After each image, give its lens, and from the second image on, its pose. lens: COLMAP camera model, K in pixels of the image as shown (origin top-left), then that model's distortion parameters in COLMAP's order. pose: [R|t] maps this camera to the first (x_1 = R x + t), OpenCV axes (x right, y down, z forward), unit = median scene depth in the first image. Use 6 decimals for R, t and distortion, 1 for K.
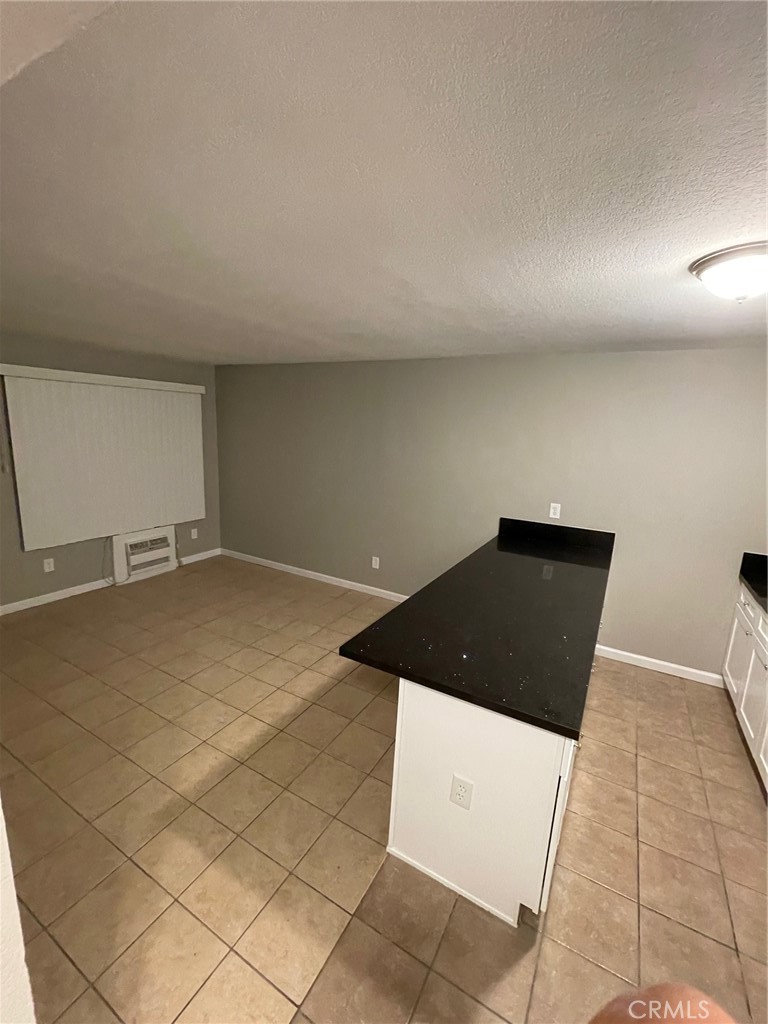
lens RADIAL K [[431.0, 0, 384.0], [0, 431.0, 512.0], [0, 0, 1]] dist [0.001309, 0.000164]
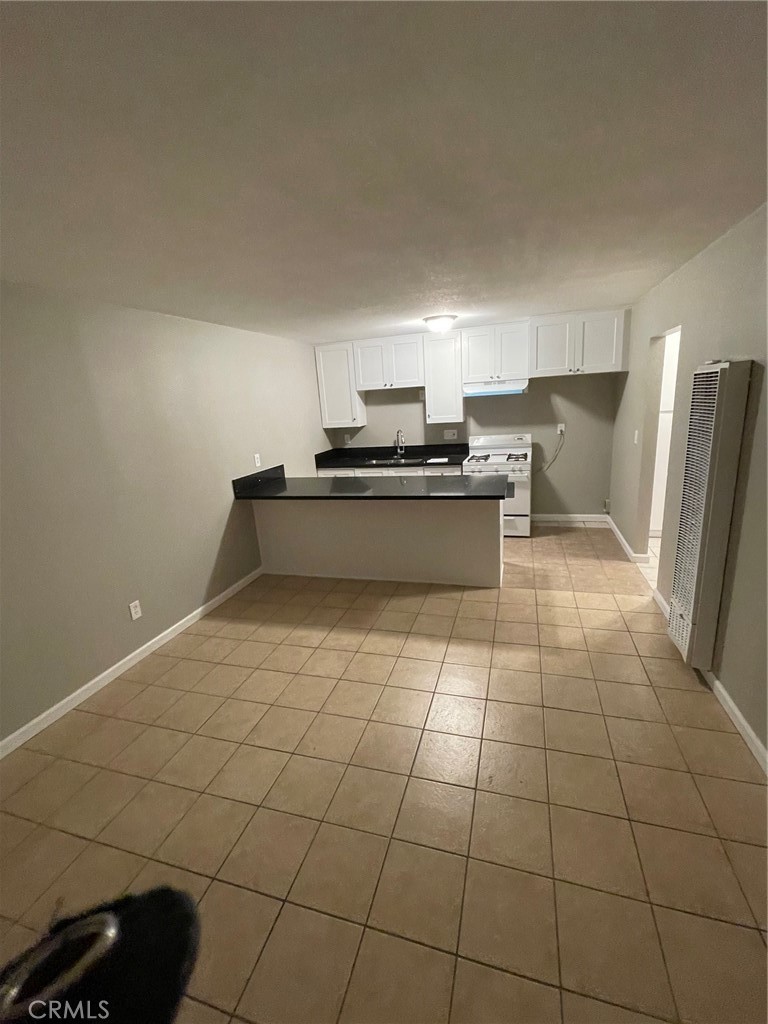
lens RADIAL K [[431.0, 0, 384.0], [0, 431.0, 512.0], [0, 0, 1]] dist [0.001309, 0.000164]
pose [[-0.216158, -0.280622, 0.935162, -1.401382], [0.246901, 0.910964, 0.330430, -0.298807], [-0.944625, 0.302317, -0.127626, 1.389928]]
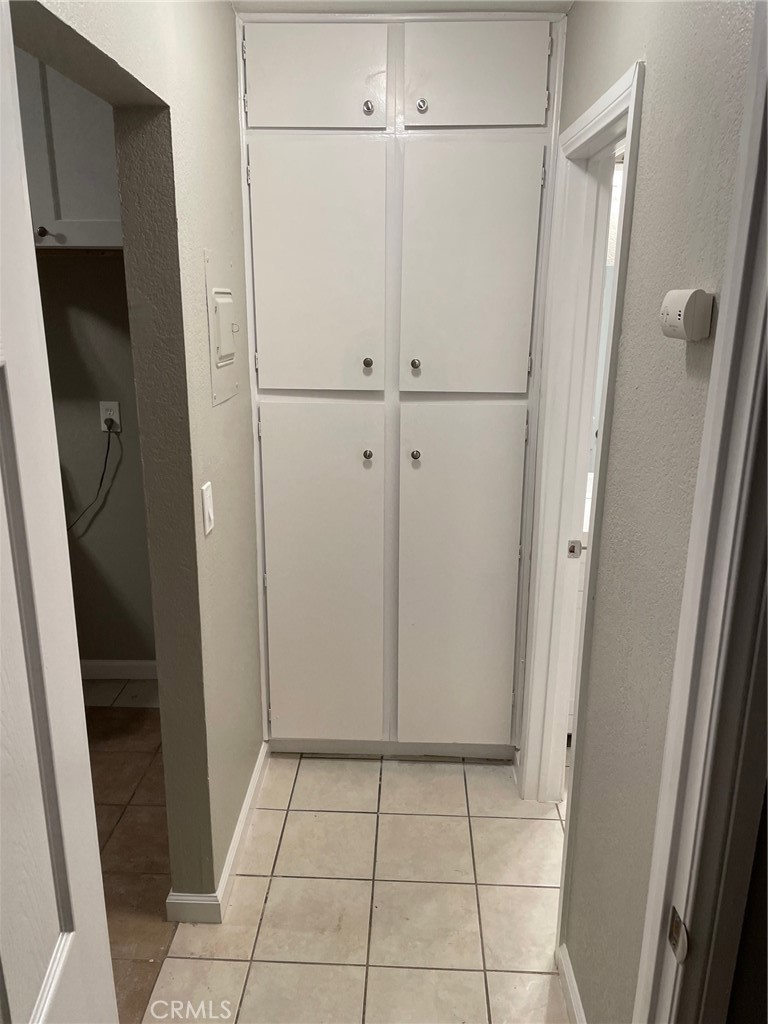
lens RADIAL K [[771.0, 0, 384.0], [0, 771.0, 512.0], [0, 0, 1]] dist [0.084678, -0.089199]
pose [[-0.459524, -0.295067, 0.837719, -0.747115], [0.145682, 0.905386, 0.398814, -0.030883], [-0.876136, 0.305305, -0.373061, 0.202042]]
